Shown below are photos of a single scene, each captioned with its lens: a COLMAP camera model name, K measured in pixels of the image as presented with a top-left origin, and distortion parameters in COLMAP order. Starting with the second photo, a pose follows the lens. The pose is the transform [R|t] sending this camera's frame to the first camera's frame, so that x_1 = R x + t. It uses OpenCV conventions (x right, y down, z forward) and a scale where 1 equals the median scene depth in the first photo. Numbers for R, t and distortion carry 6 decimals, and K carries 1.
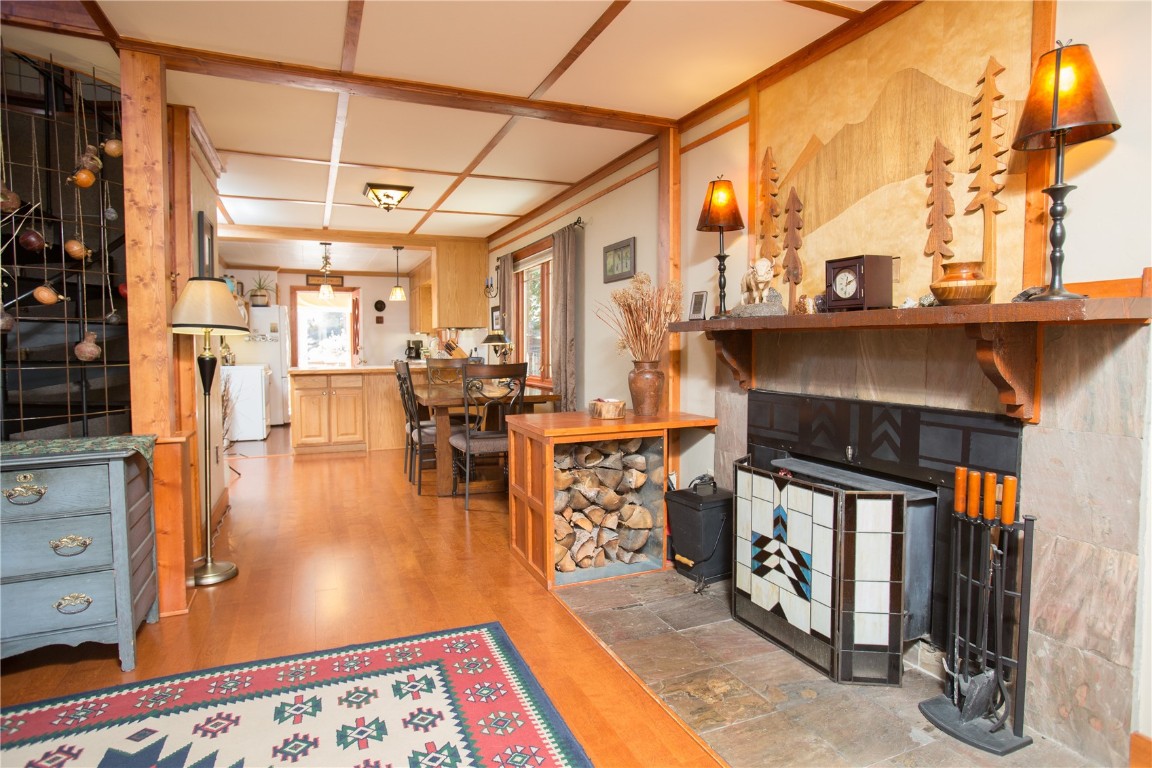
lens RADIAL K [[636.4, 0, 575.7], [0, 636.4, 385.0], [0, 0, 1]] dist [-0.027895, 0.001592]
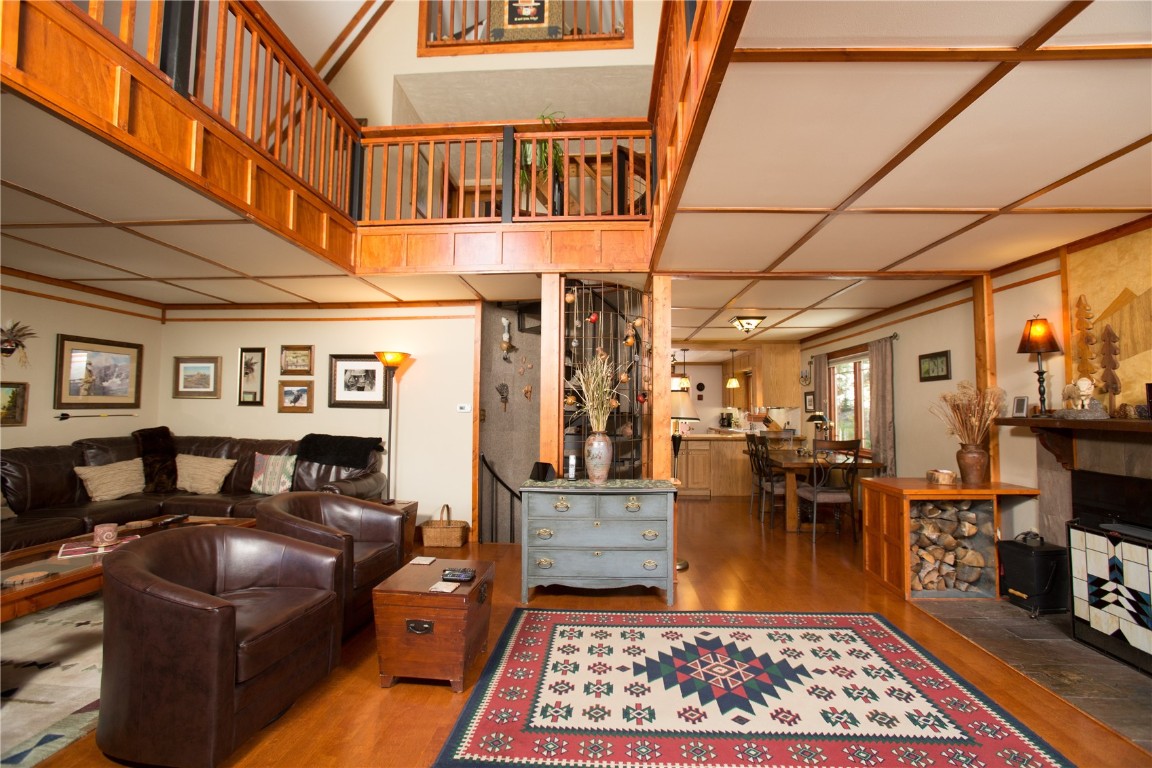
lens RADIAL K [[534.3, 0, 580.1], [0, 534.3, 384.1], [0, 0, 1]] dist [-0.016886, 0.010431]
pose [[0.908402, -0.016742, -0.417762, -0.201469], [-0.027401, 0.994666, -0.099443, -0.032034], [0.417198, 0.101781, 0.903098, -0.470380]]
